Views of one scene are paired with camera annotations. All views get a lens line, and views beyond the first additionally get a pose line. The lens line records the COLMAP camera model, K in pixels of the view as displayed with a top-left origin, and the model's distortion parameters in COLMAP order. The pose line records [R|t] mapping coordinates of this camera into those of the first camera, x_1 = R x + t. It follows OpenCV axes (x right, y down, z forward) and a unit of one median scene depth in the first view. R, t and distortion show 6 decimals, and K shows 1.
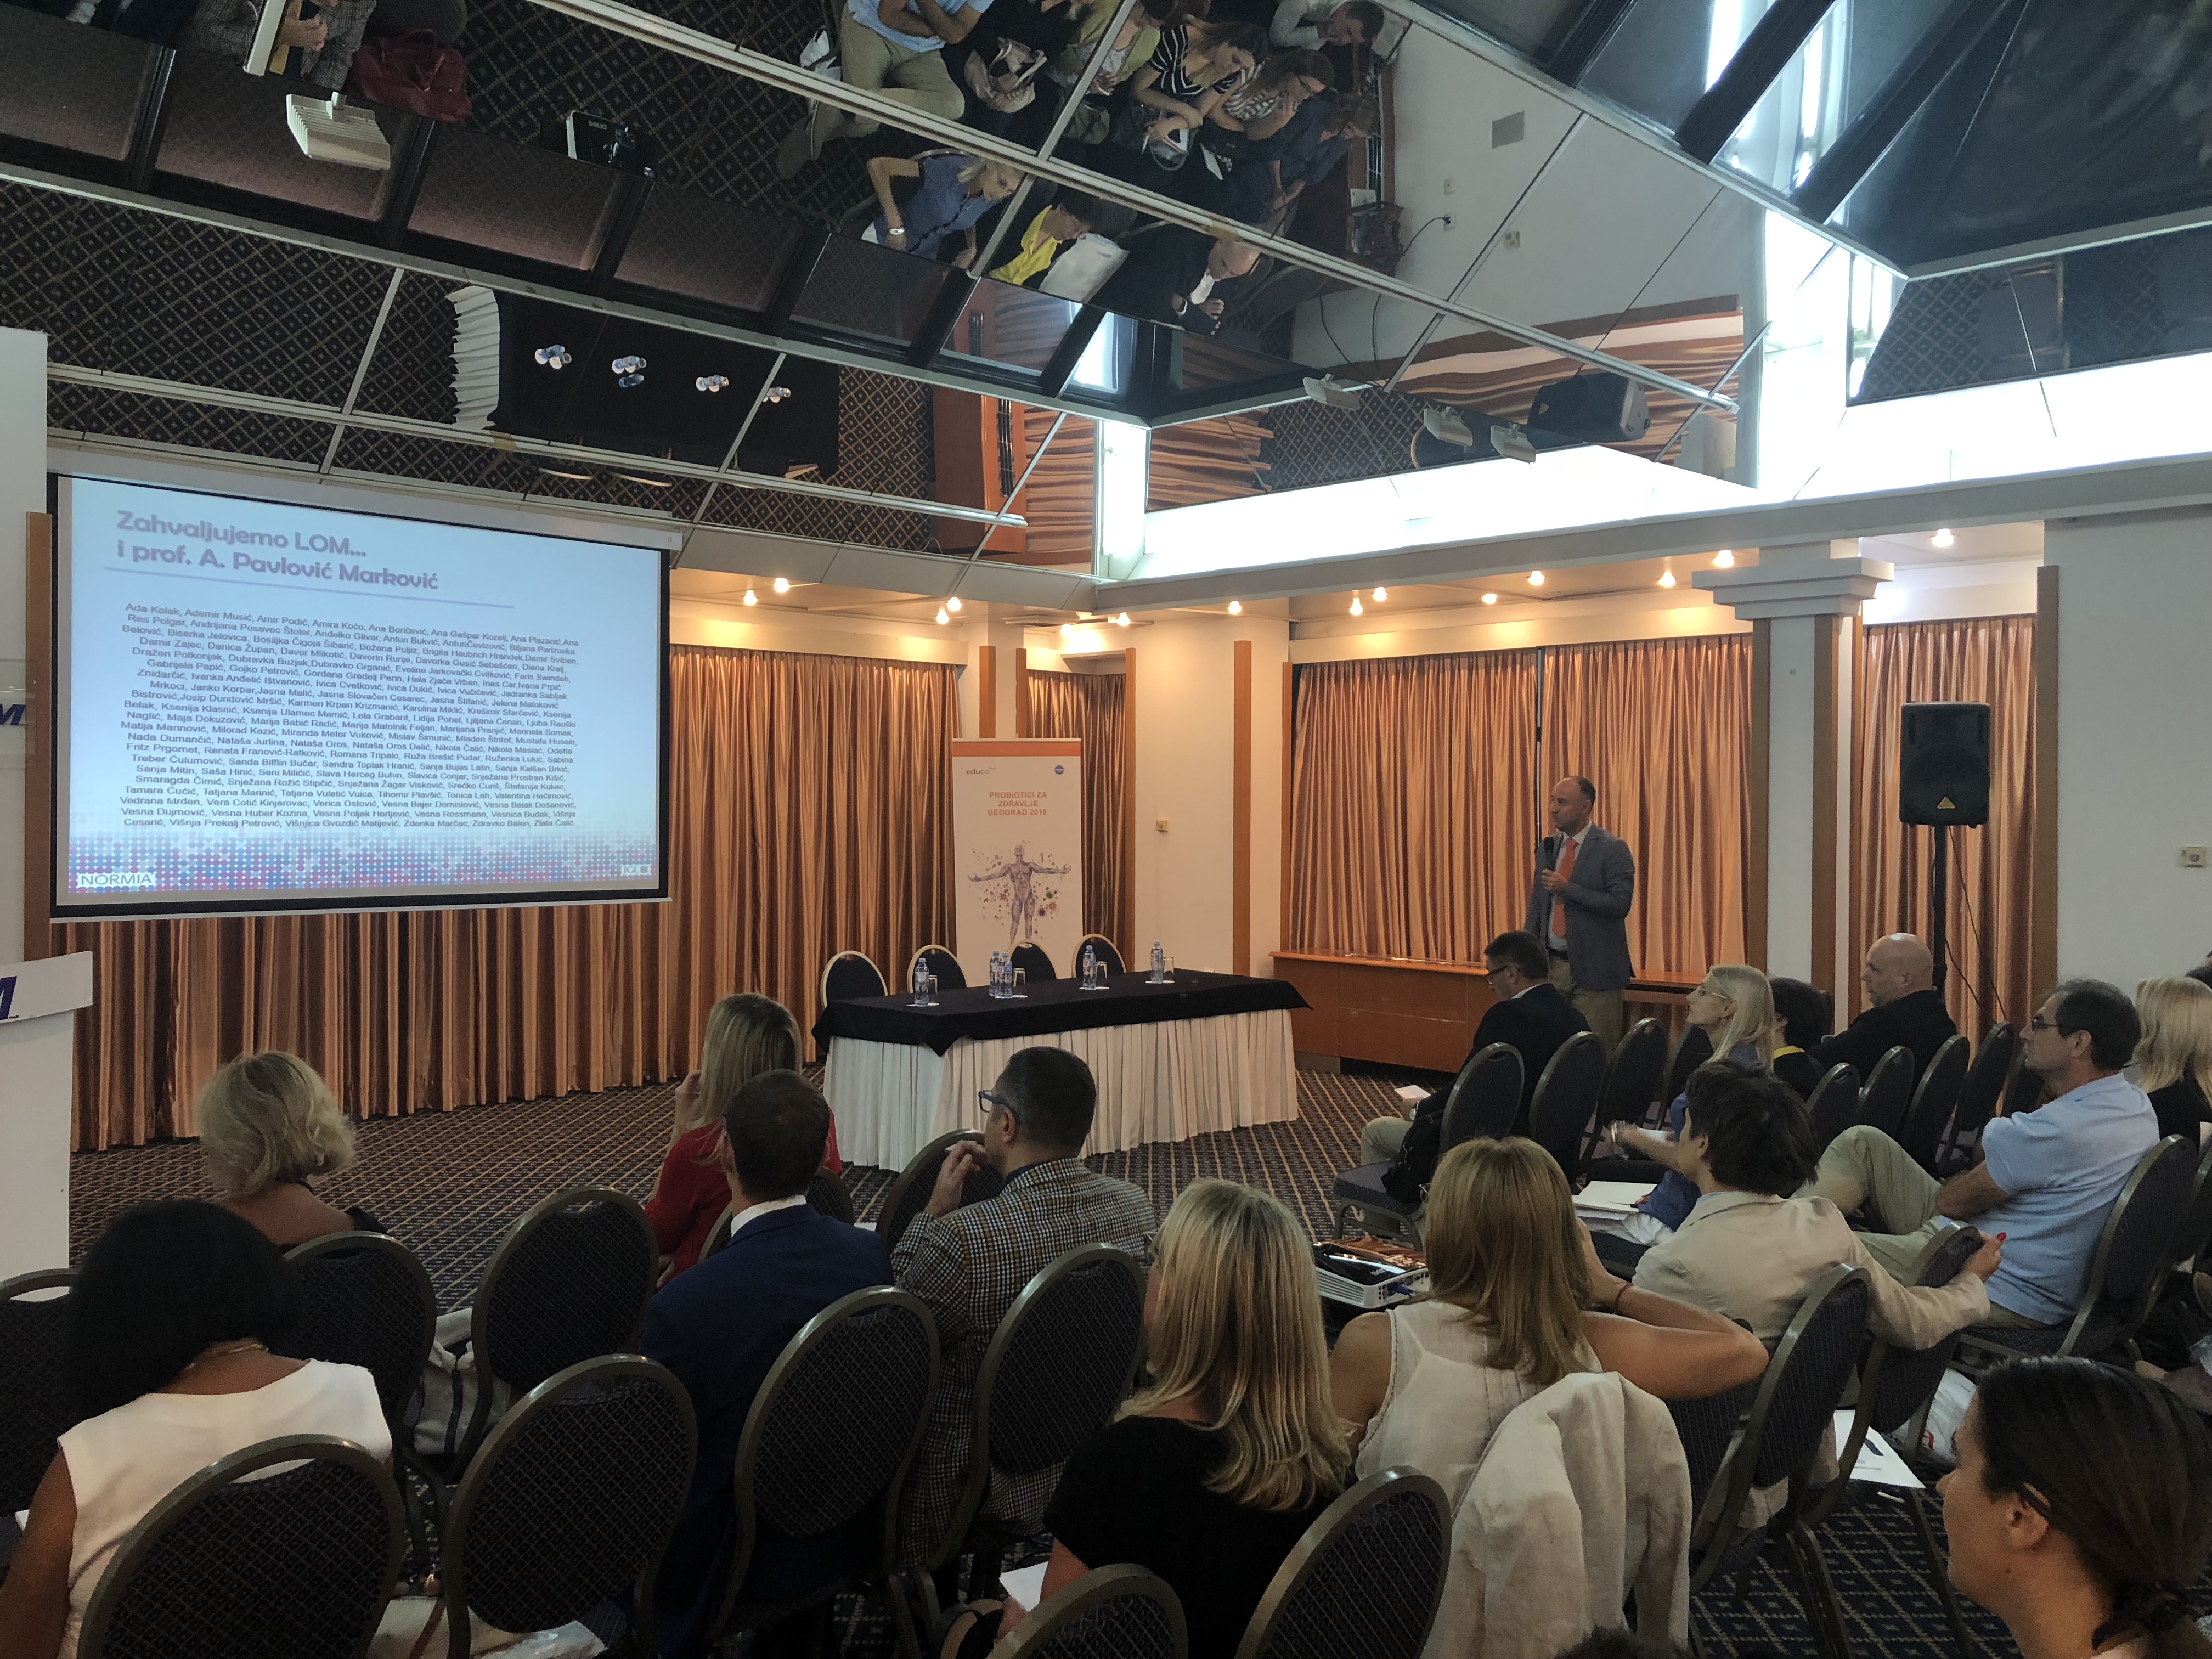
lens RADIAL K [[1850.9, 0, 1090.0], [0, 1850.9, 829.1], [0, 0, 1]] dist [0.081066, -0.020300]
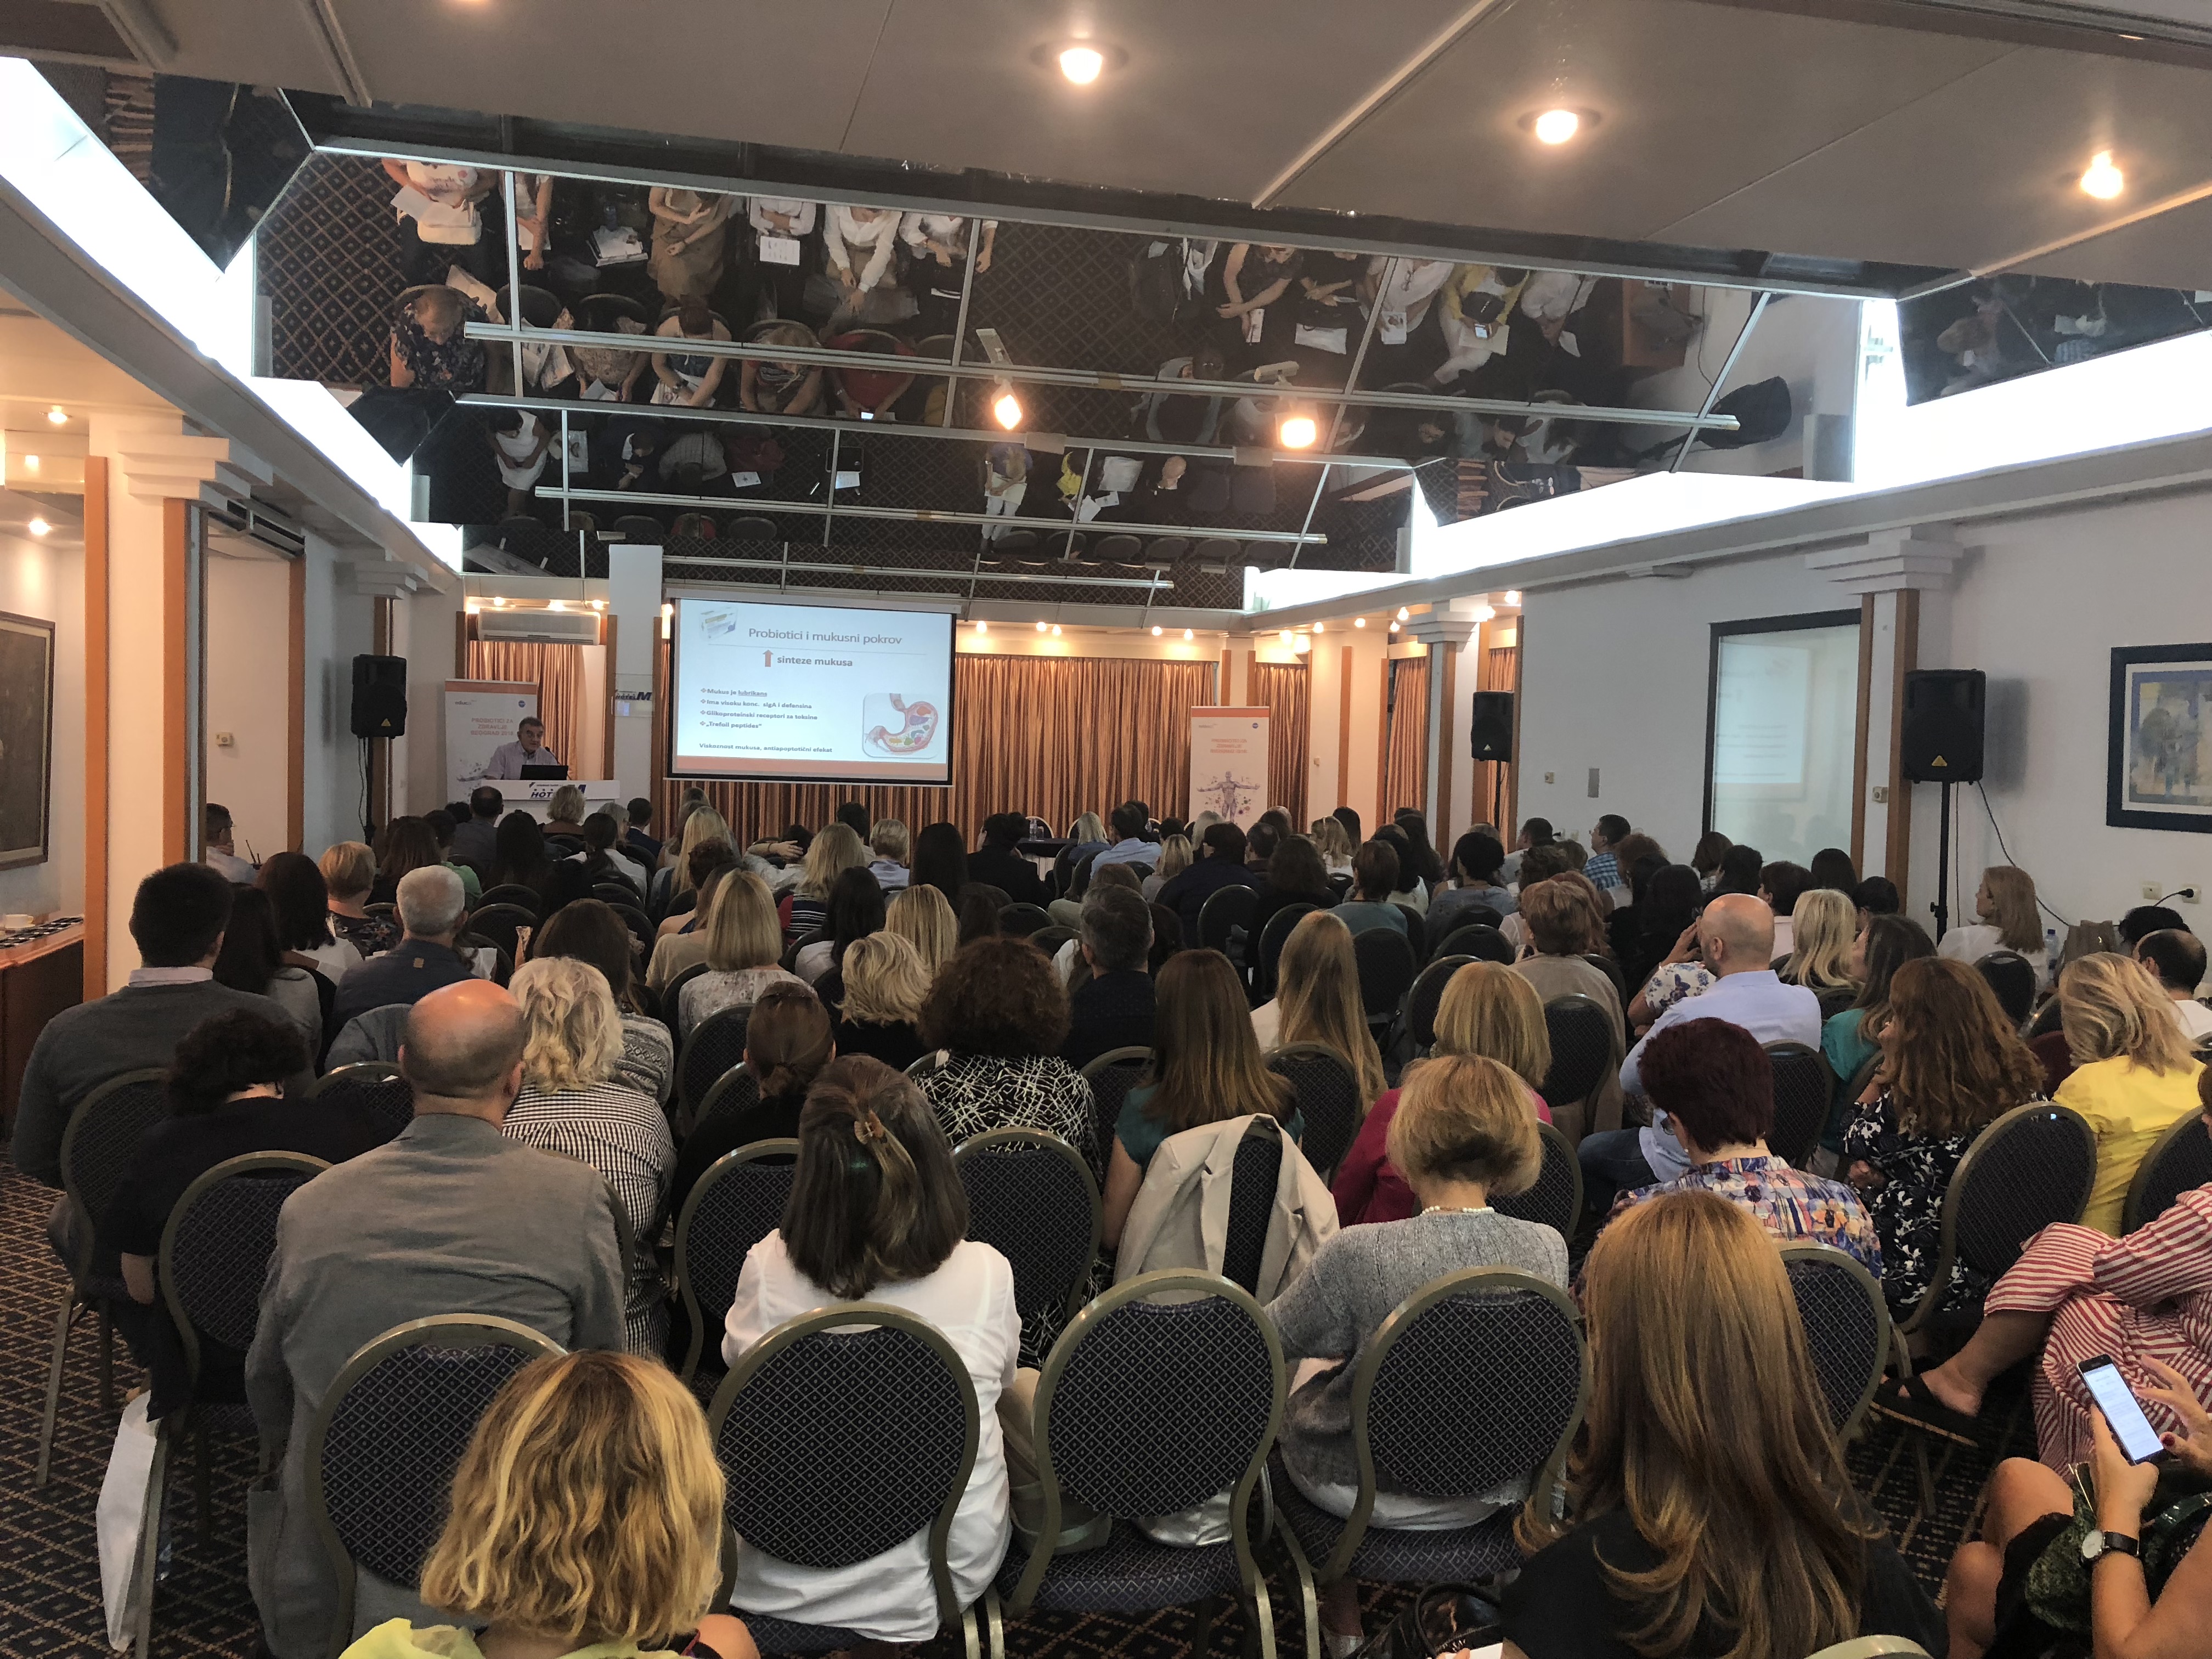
lens RADIAL K [[1850.9, 0, 1095.6], [0, 1850.9, 852.0], [0, 0, 1]] dist [0.081066, -0.020300]
pose [[0.854235, 0.045612, -0.517883, 0.741254], [-0.028369, 0.998749, 0.041170, 0.016754], [0.519113, -0.020478, 0.854460, -0.492082]]
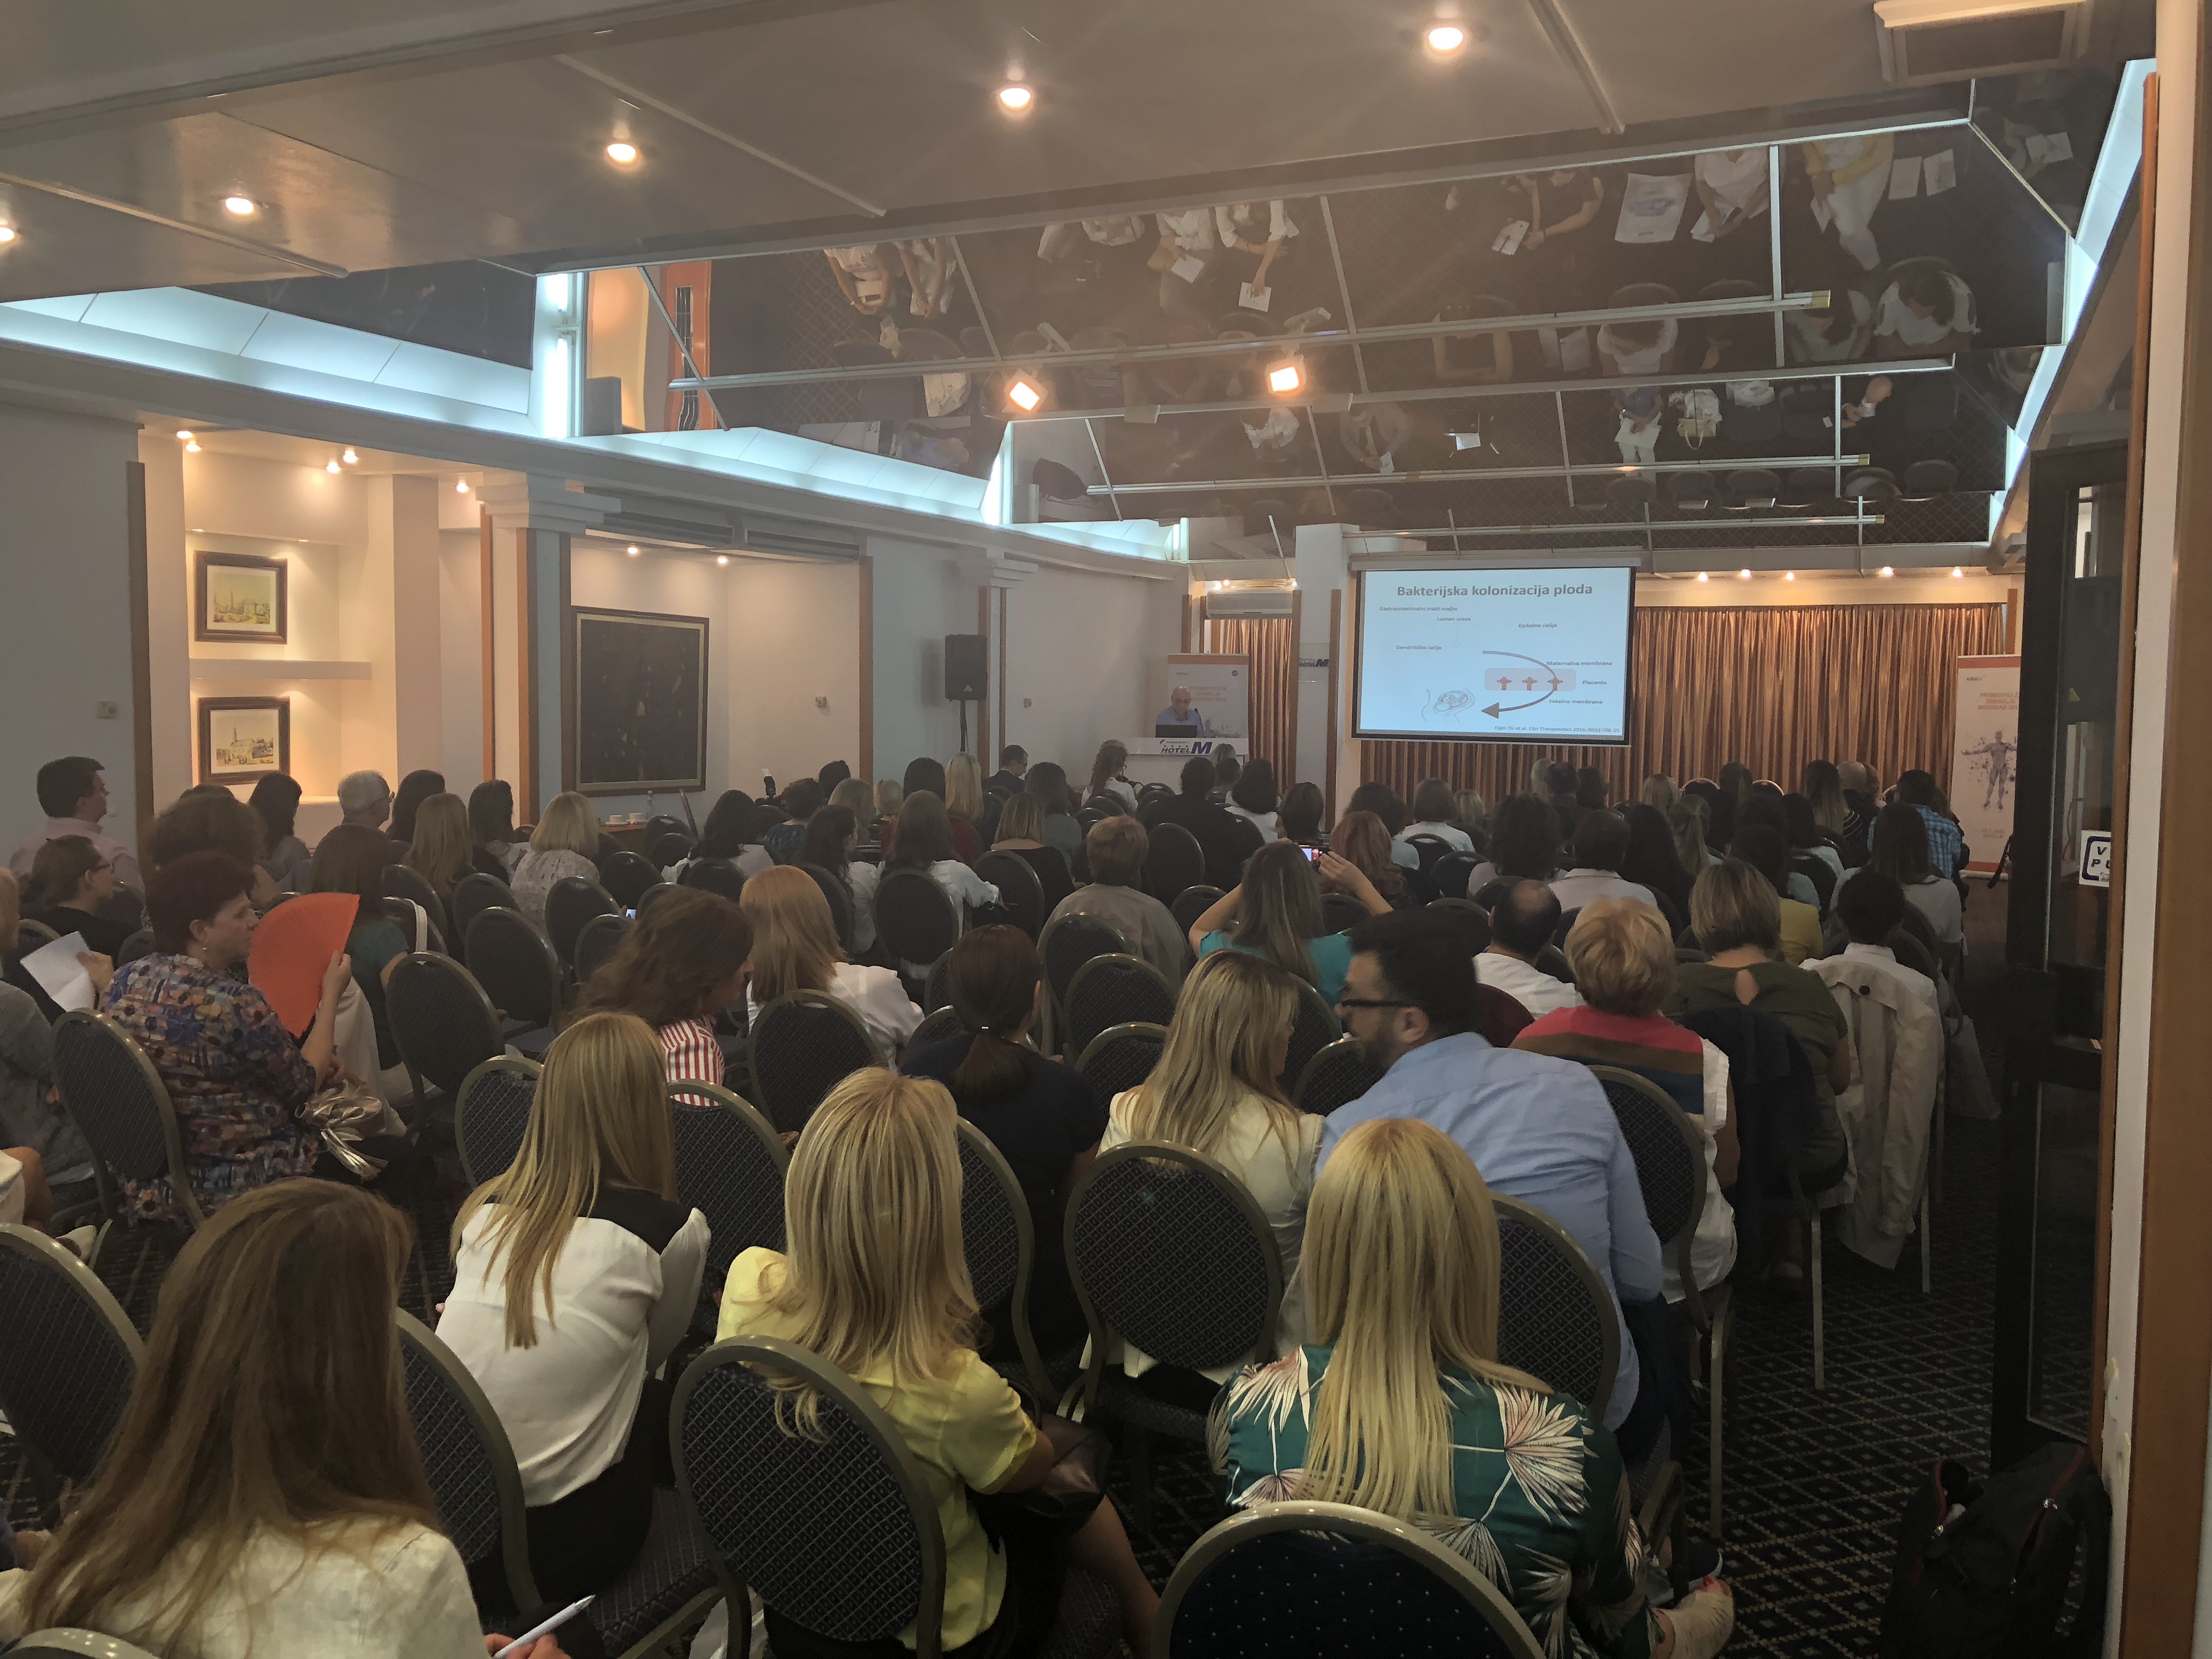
lens RADIAL K [[1850.9, 0, 1091.4], [0, 1850.9, 818.8], [0, 0, 1]] dist [0.081066, -0.020300]
pose [[0.331770, 0.059528, -0.941480, 1.118146], [-0.027393, 0.998194, 0.053461, 0.018805], [0.942963, 0.008053, 0.332802, -0.134518]]
